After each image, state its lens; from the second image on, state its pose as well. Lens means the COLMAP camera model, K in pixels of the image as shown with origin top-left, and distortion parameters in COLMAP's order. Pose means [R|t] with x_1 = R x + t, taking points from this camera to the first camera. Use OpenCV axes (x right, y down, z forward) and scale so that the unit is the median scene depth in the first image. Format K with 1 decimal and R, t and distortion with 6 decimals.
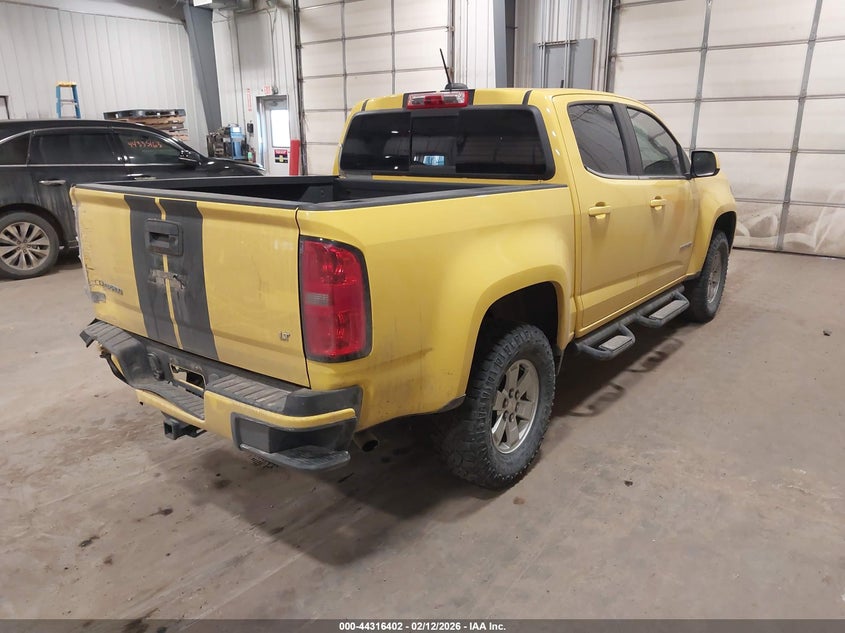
lens RADIAL K [[667.3, 0, 422.5], [0, 667.3, 316.5], [0, 0, 1]] dist [0.017024, 0.004020]
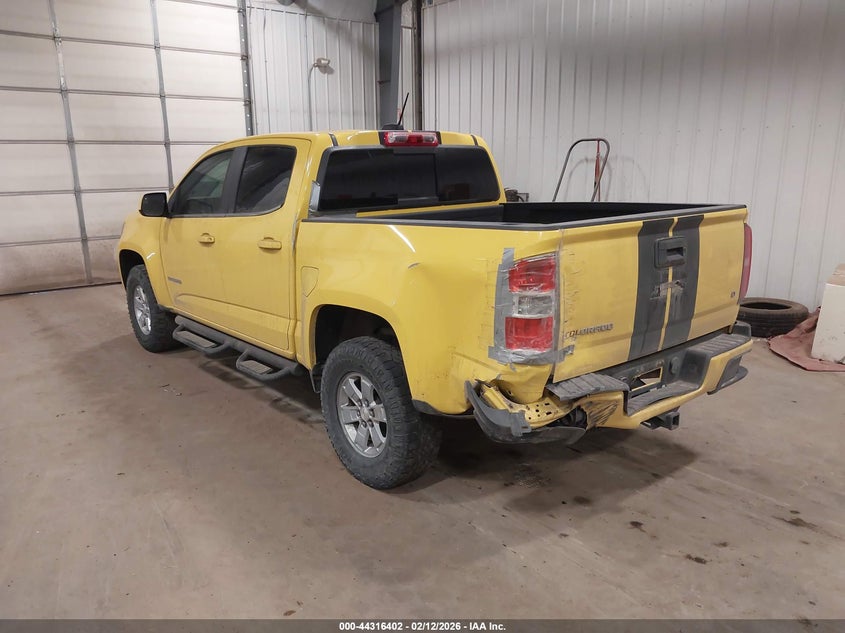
lens RADIAL K [[663.4, 0, 422.5], [0, 663.4, 316.5], [0, 0, 1]] dist [0.046923, -0.005384]
pose [[0.206590, -0.214228, 0.954687, -1.457046], [0.276505, 0.948745, 0.153060, -0.280129], [-0.938544, 0.232355, 0.255237, 1.032680]]
